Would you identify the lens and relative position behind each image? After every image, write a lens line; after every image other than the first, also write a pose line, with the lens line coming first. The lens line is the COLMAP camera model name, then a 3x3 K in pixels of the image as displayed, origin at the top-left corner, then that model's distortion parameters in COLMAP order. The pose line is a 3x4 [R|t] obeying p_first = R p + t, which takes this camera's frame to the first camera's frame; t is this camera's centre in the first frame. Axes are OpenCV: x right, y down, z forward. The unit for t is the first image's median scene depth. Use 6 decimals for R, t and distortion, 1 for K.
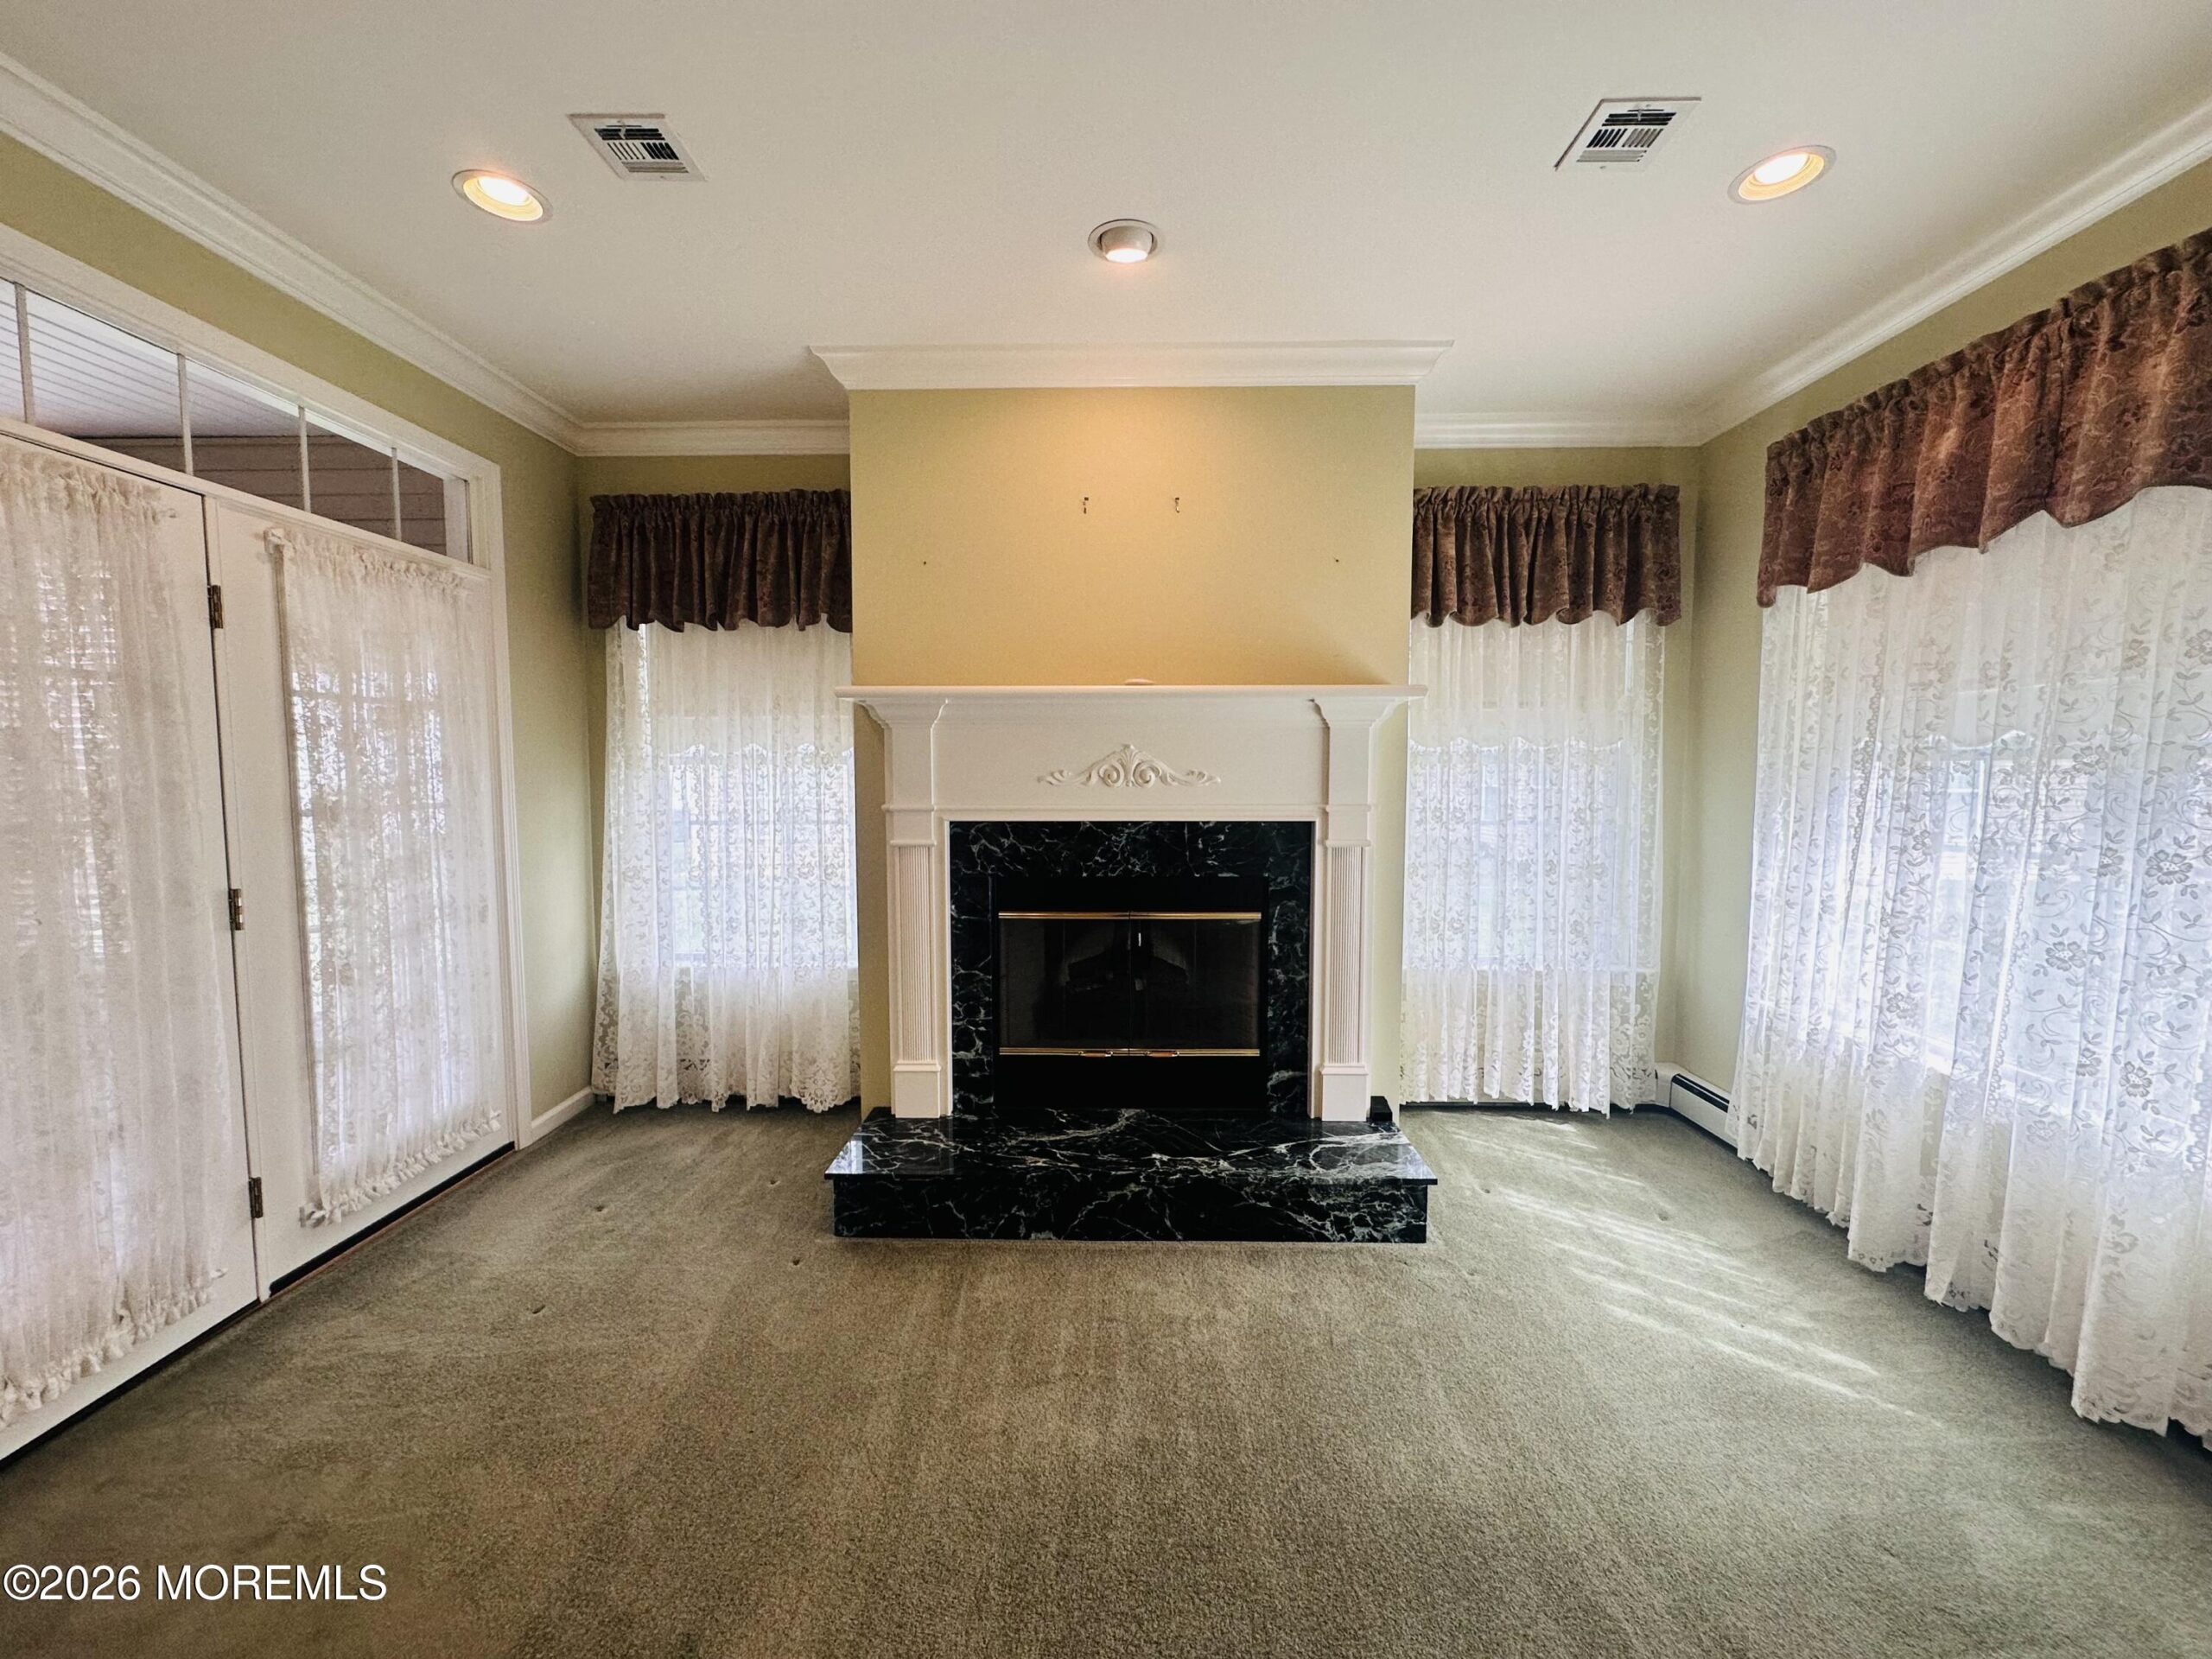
lens RADIAL K [[893.3, 0, 1110.6], [0, 893.3, 832.0], [0, 0, 1]] dist [-0.003780, 0.001420]
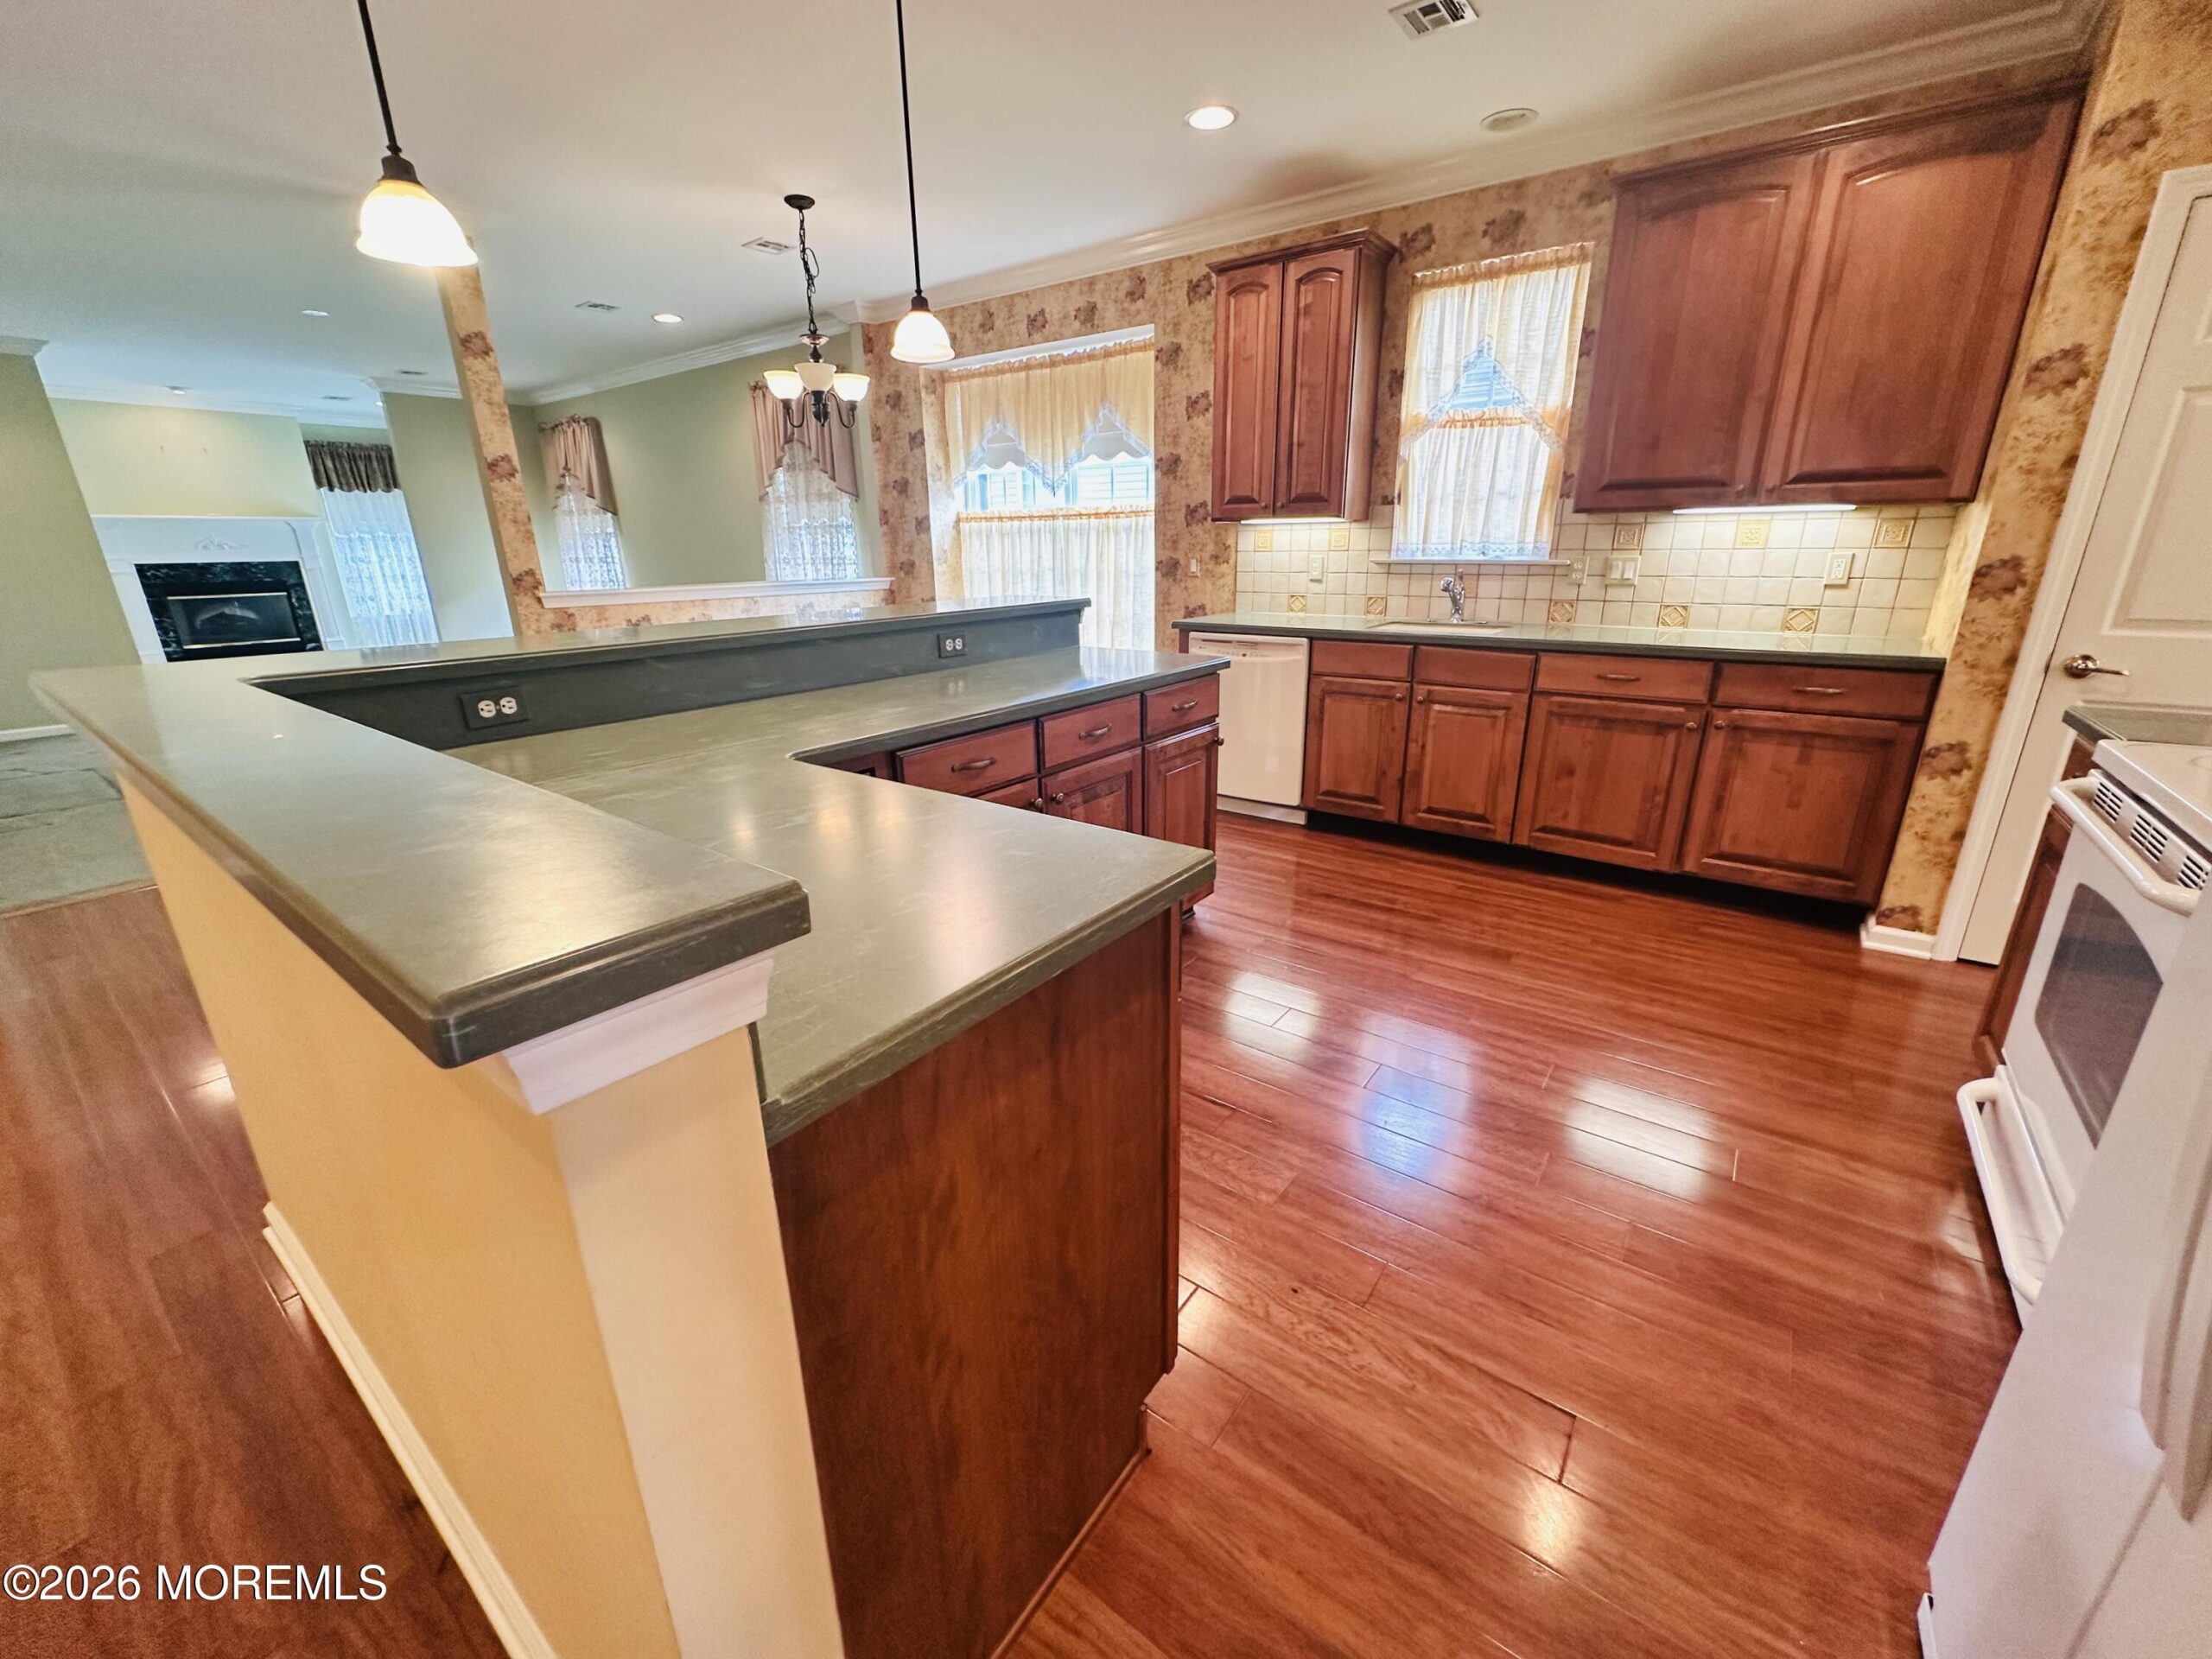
lens RADIAL K [[893.3, 0, 1106.7], [0, 893.3, 834.1], [0, 0, 1]] dist [-0.003780, 0.001420]
pose [[0.594264, -0.258711, 0.761525, -0.645132], [0.071982, 0.960160, 0.270021, 0.241383], [-0.801043, -0.105648, 0.589211, -2.894258]]
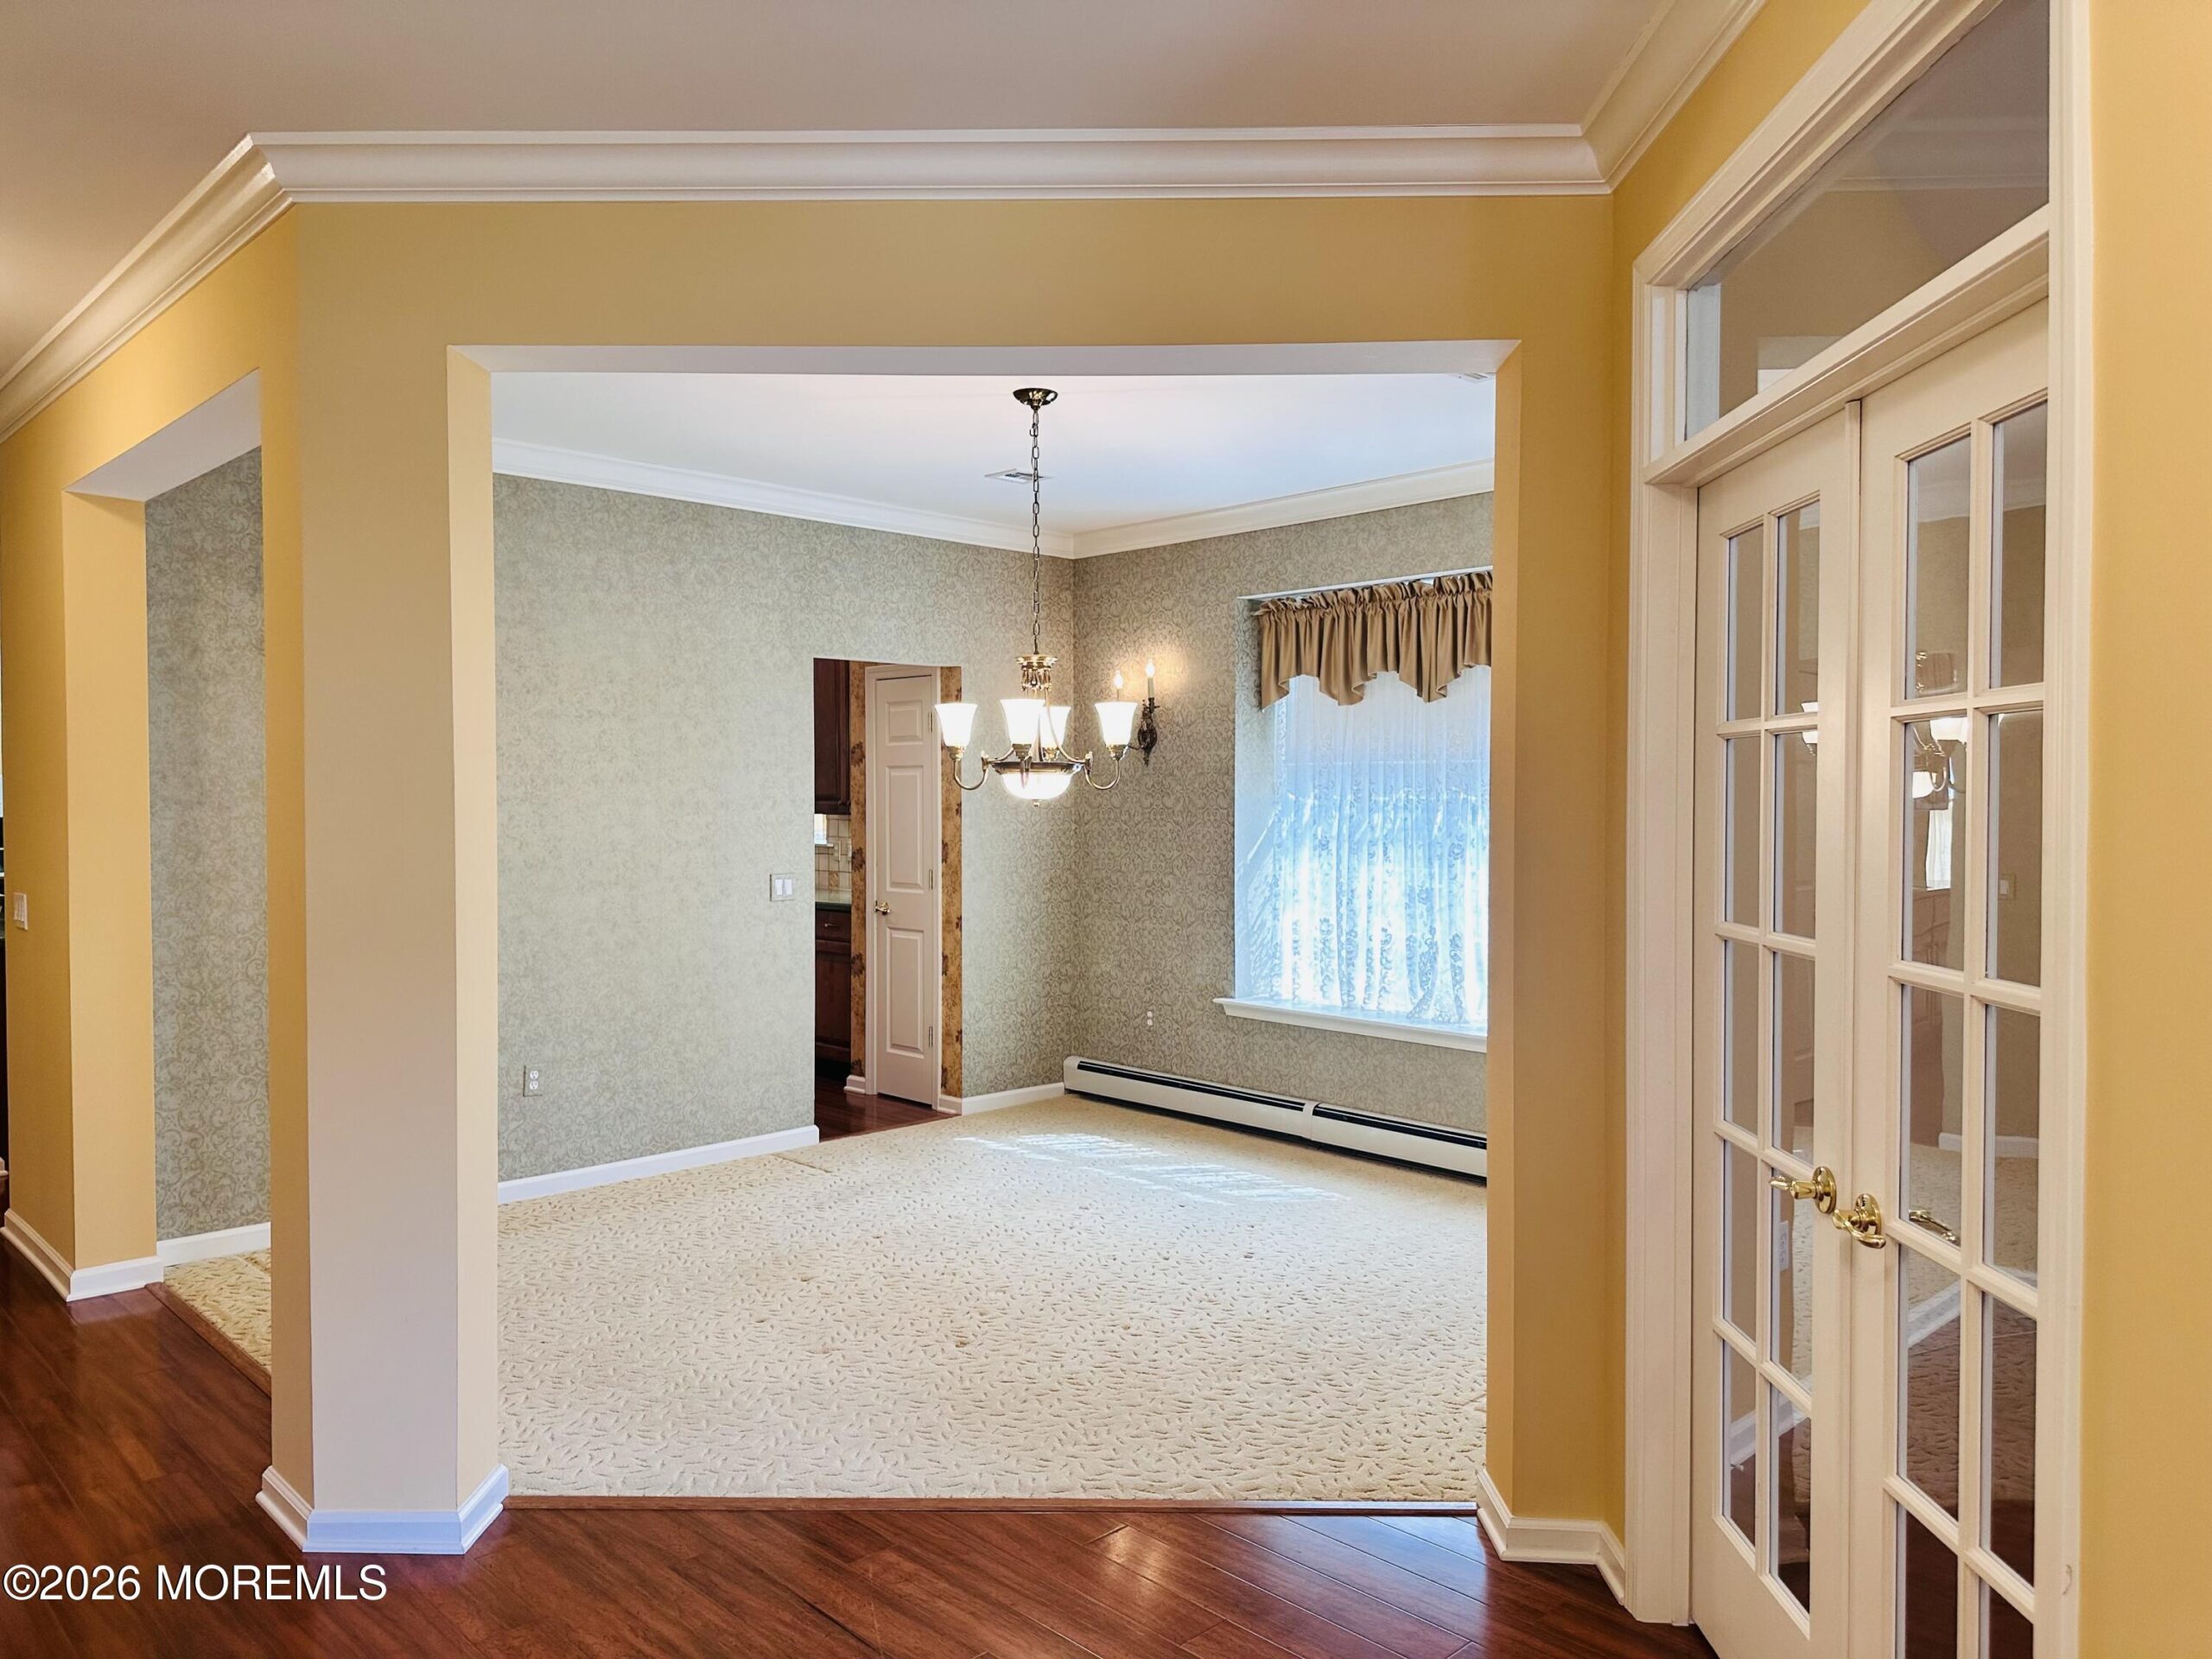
lens RADIAL K [[1562.4, 0, 1113.5], [0, 1562.4, 826.8], [0, 0, 1]] dist [0.083164, -0.094680]
pose [[0.712840, -0.016077, 0.701142, -0.938321], [0.049707, 0.998381, -0.027643, 0.327193], [-0.699563, 0.054557, 0.712485, -4.996271]]
